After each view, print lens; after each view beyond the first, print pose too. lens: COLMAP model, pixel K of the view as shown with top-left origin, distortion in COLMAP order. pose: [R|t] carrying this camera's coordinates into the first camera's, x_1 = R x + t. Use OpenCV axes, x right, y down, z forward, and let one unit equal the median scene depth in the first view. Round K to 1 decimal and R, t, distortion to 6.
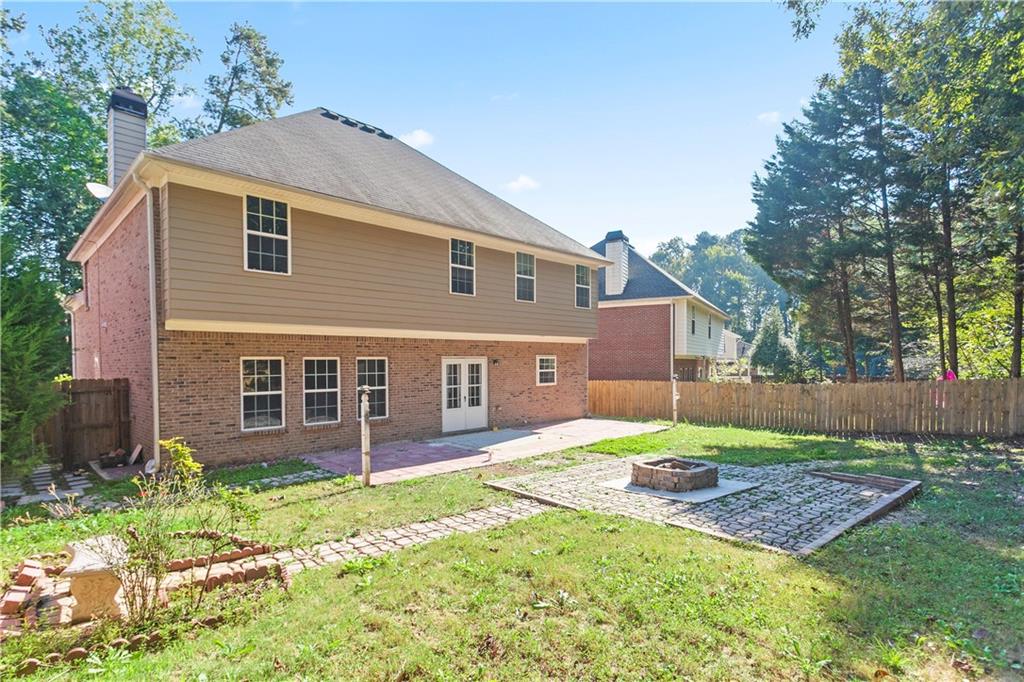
lens RADIAL K [[513.4, 0, 532.5], [0, 513.4, 376.3], [0, 0, 1]] dist [0.000840, 0.000902]
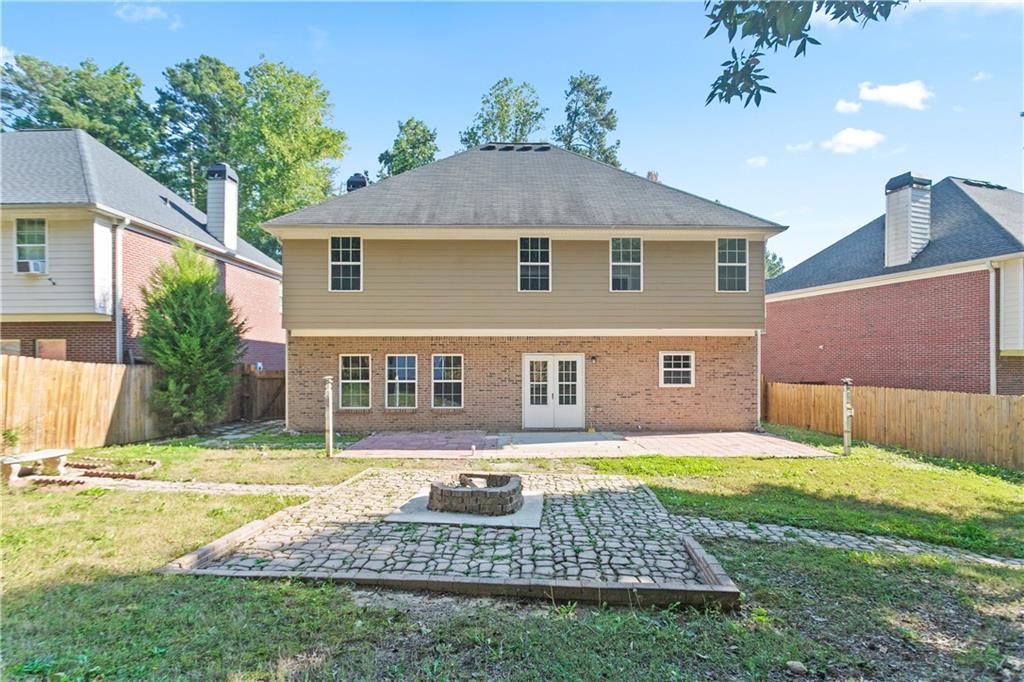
lens RADIAL K [[513.4, 0, 533.0], [0, 513.4, 363.1], [0, 0, 1]] dist [0.000840, 0.000902]
pose [[0.714109, 0.007606, -0.699993, 0.540682], [-0.023700, 0.999630, -0.013316, -0.005635], [0.699633, 0.026099, 0.714025, 0.272623]]
